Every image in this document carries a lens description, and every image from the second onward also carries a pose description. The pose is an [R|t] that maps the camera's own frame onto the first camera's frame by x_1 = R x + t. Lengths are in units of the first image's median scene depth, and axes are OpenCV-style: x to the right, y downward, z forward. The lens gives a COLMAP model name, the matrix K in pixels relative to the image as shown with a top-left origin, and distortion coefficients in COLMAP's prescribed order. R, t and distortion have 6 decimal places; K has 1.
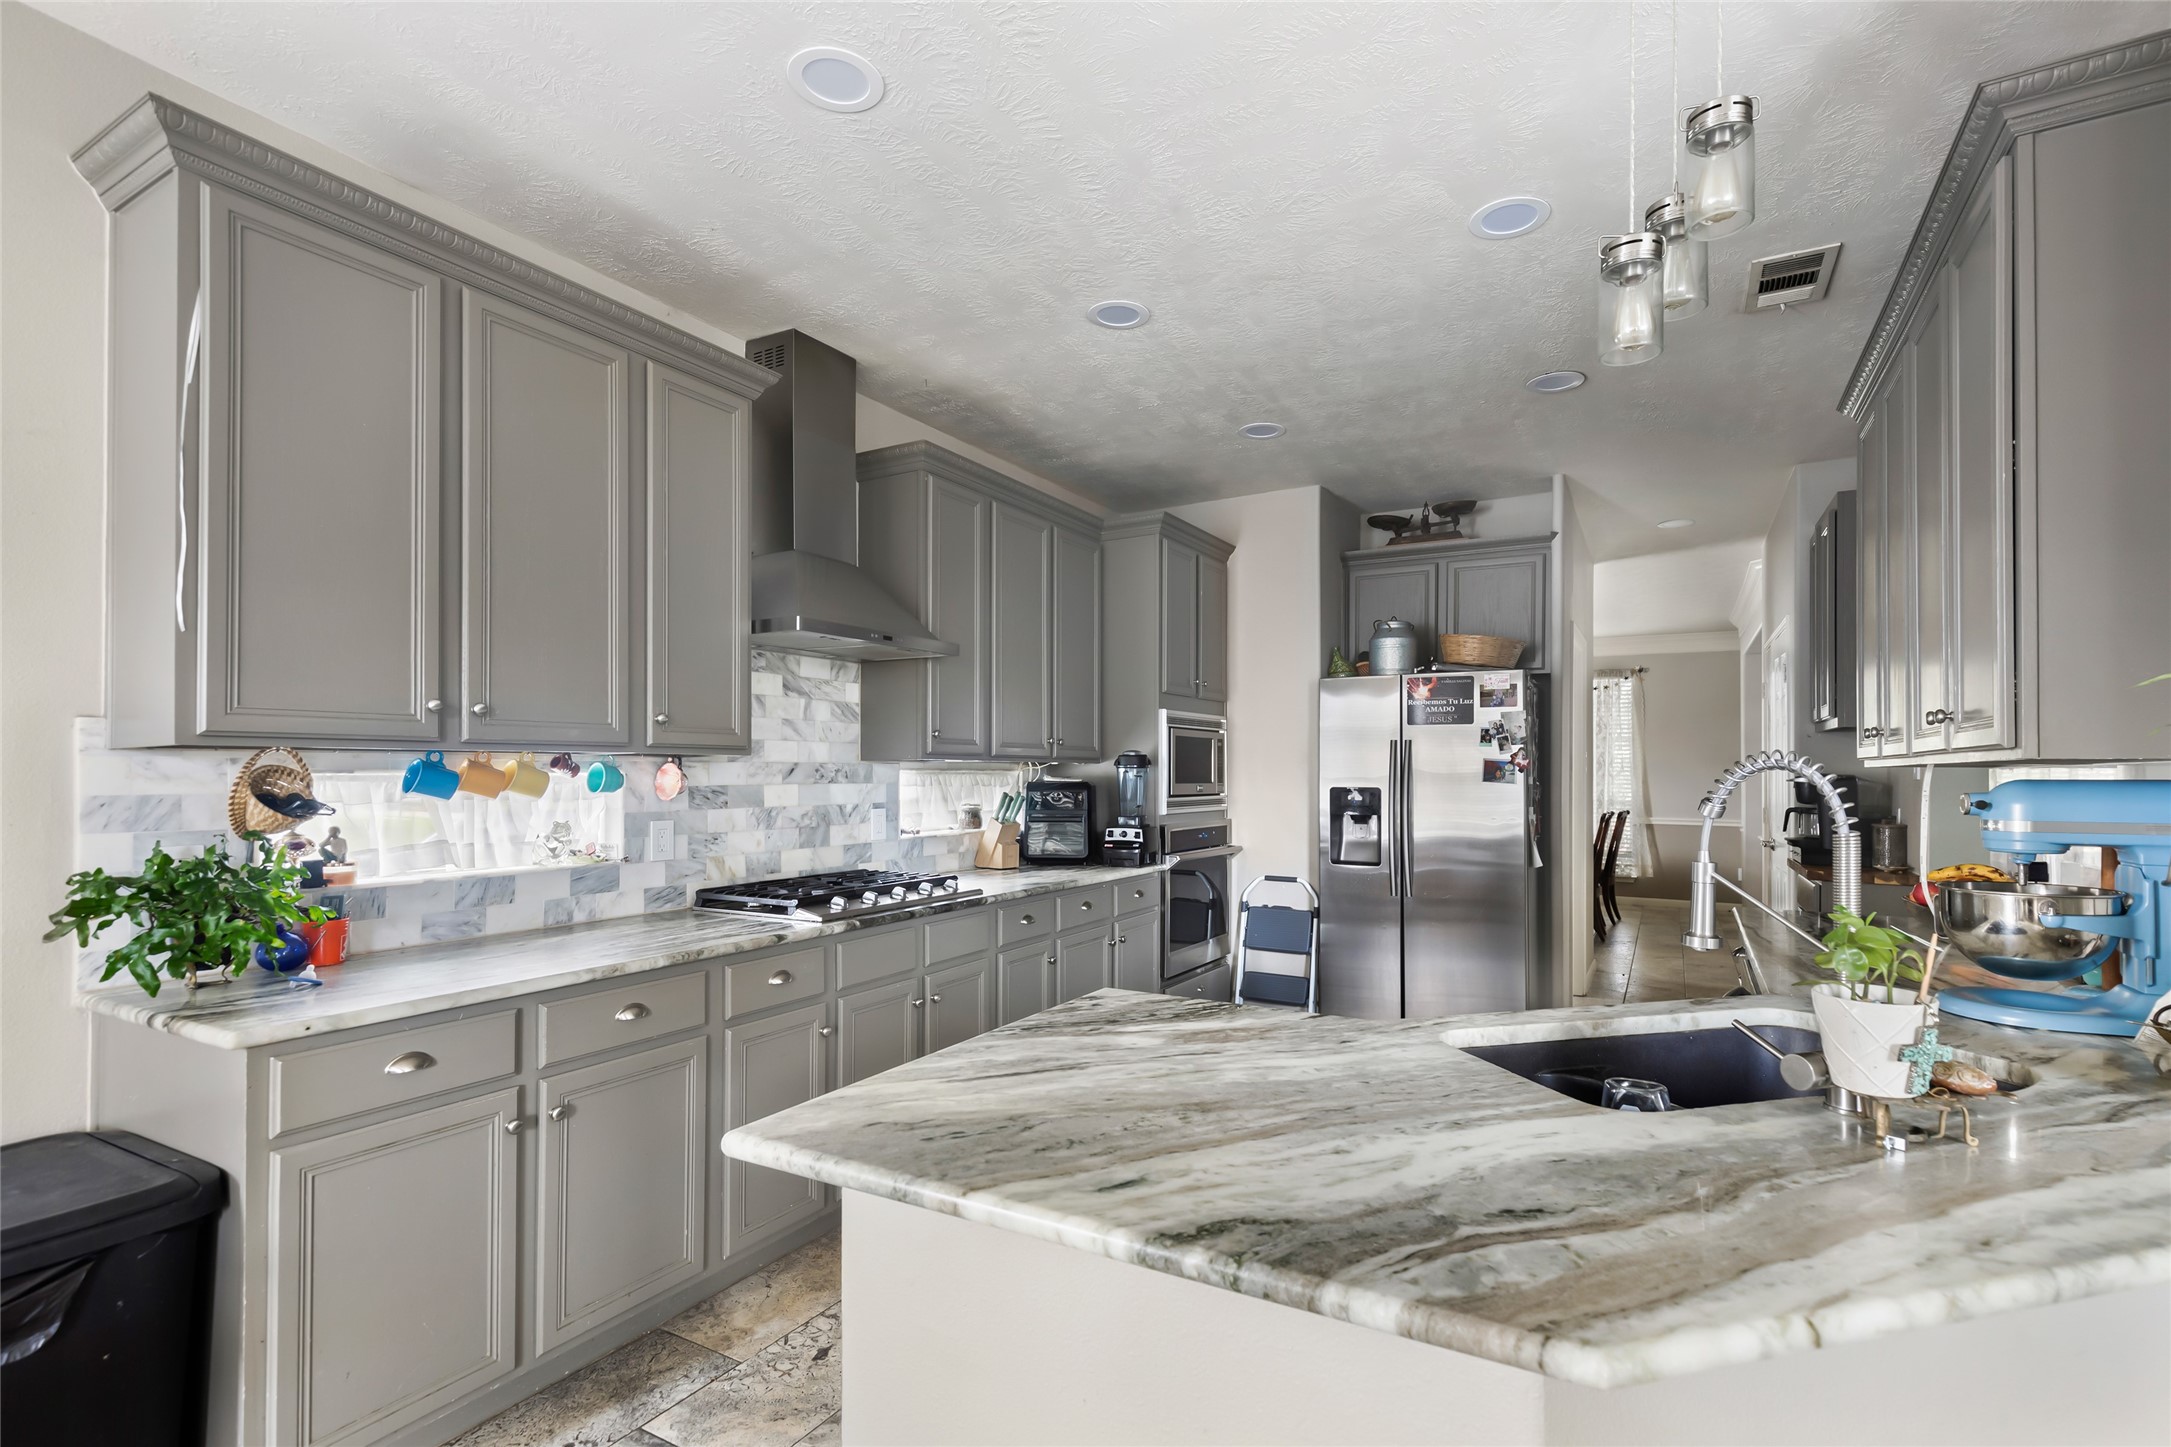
lens RADIAL K [[1019.4, 0, 1094.5], [0, 1019.4, 761.6], [0, 0, 1]] dist [-0.000680, -0.000042]
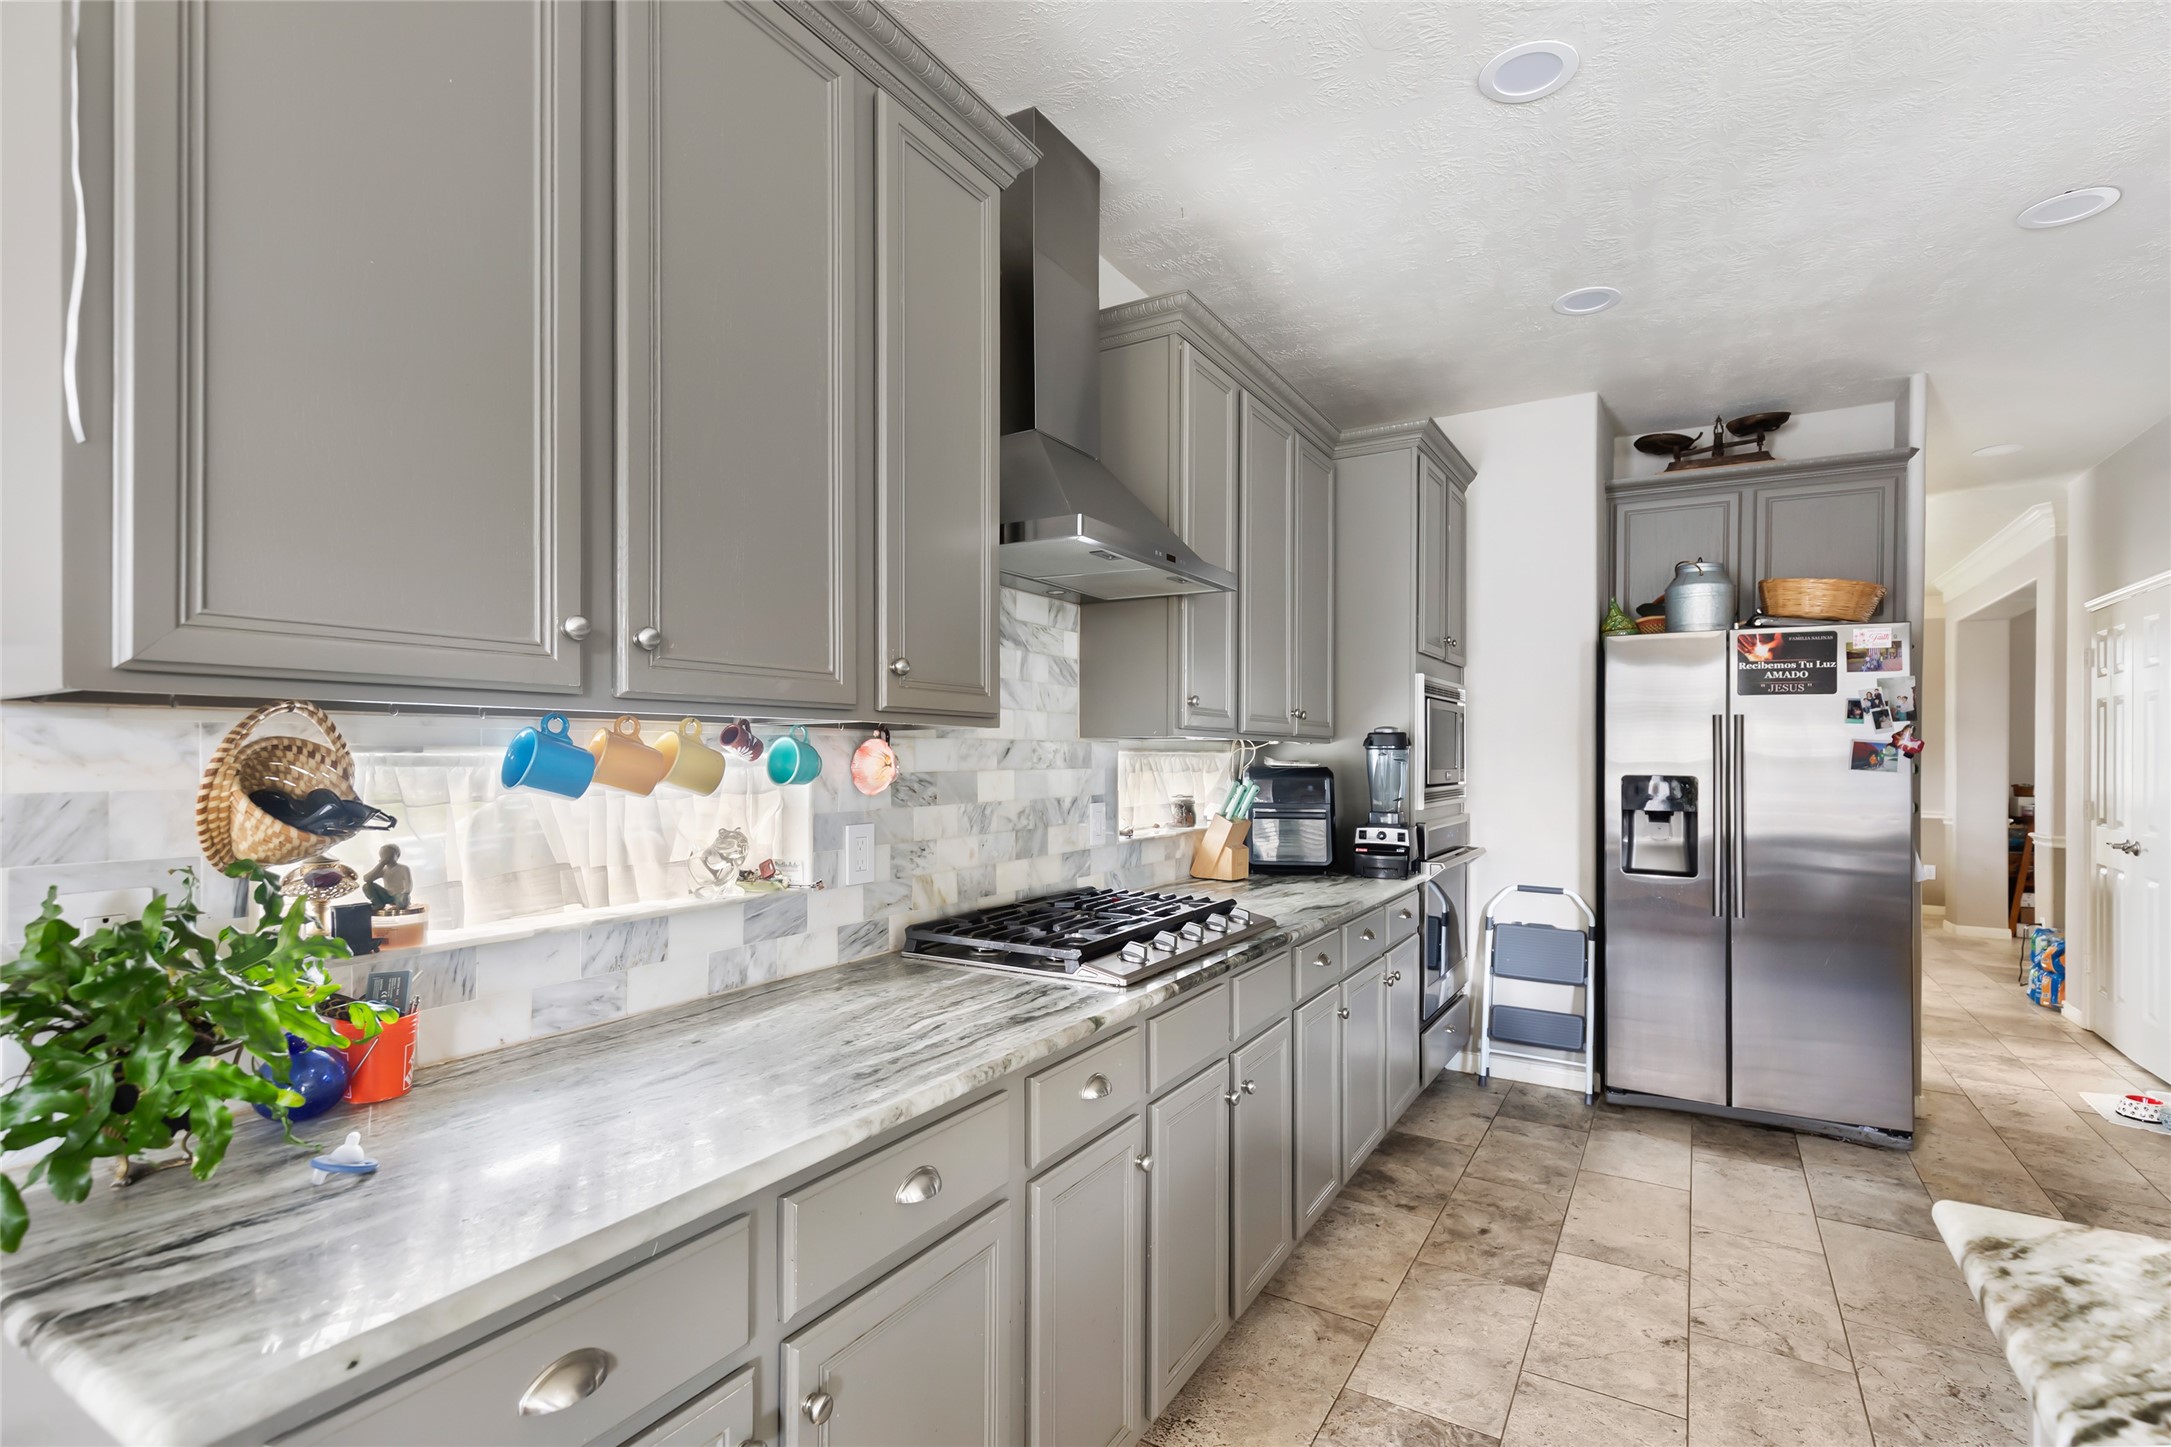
lens RADIAL K [[1016.3, 0, 1081.2], [0, 1016.3, 753.3], [0, 0, 1]] dist [0.000197, -0.000163]
pose [[0.999664, 0.005044, -0.025415, -0.251035], [-0.004772, 0.999931, 0.010737, 0.002909], [0.025467, -0.010613, 0.999619, 0.321150]]
